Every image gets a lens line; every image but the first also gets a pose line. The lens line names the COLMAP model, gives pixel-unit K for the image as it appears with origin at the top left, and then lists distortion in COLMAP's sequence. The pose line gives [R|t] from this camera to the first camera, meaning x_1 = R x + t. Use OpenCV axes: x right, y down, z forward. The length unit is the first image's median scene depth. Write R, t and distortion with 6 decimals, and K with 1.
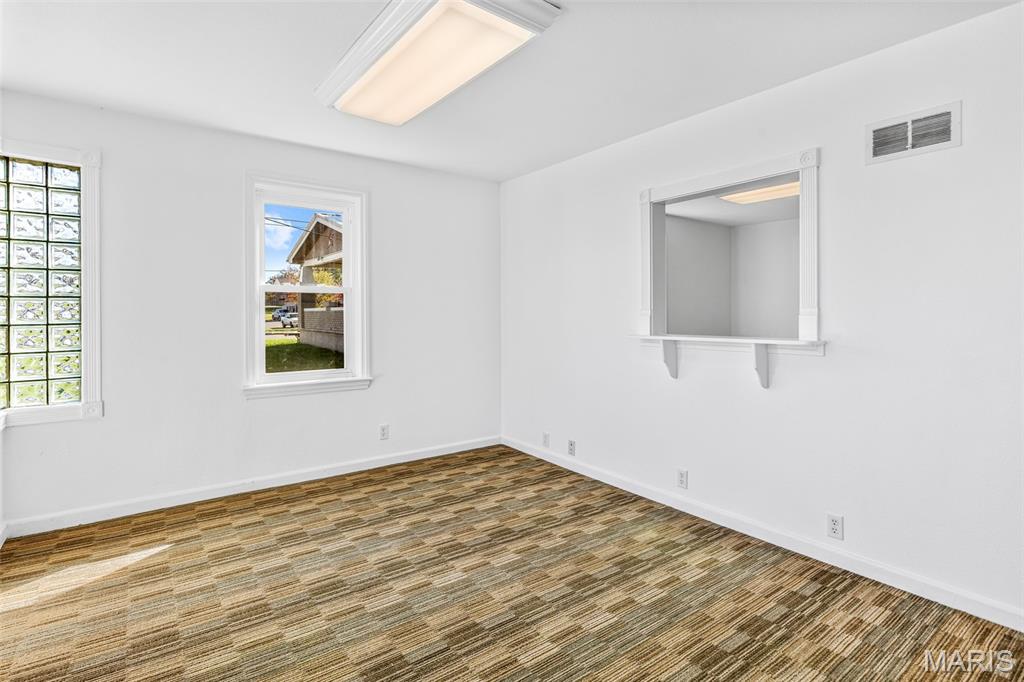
lens RADIAL K [[516.9, 0, 521.4], [0, 516.9, 311.8], [0, 0, 1]] dist [0.011075, -0.000847]
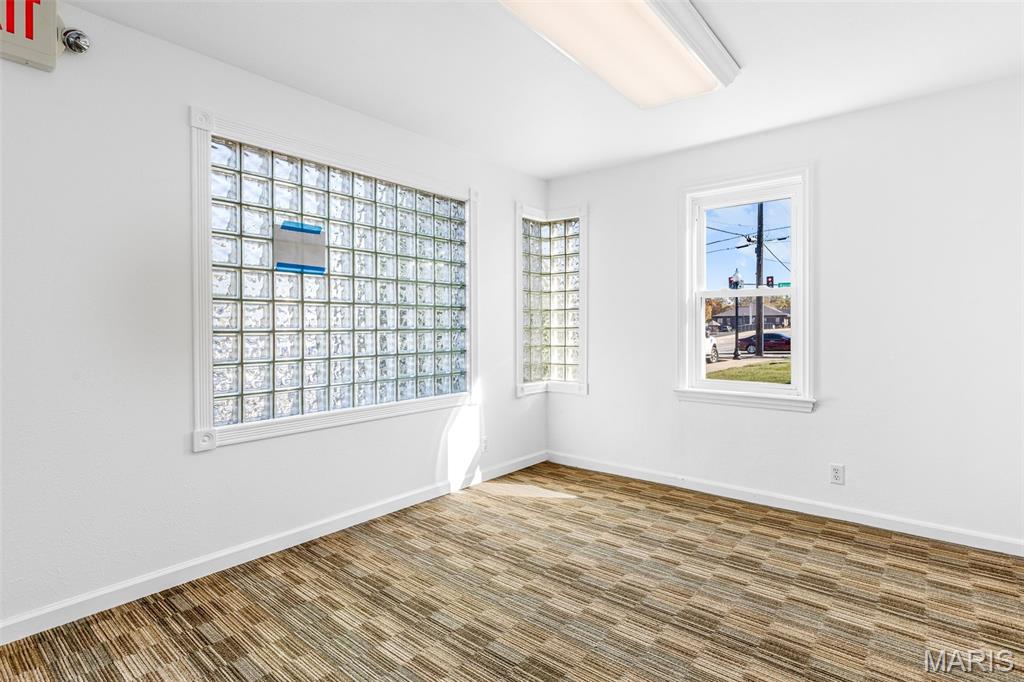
lens RADIAL K [[516.9, 0, 528.8], [0, 516.9, 326.3], [0, 0, 1]] dist [0.011075, -0.000847]
pose [[0.234234, -0.009554, -0.972133, 0.479670], [-0.002332, 0.999943, -0.010389, 0.032977], [0.972177, 0.004700, 0.234199, 0.505882]]
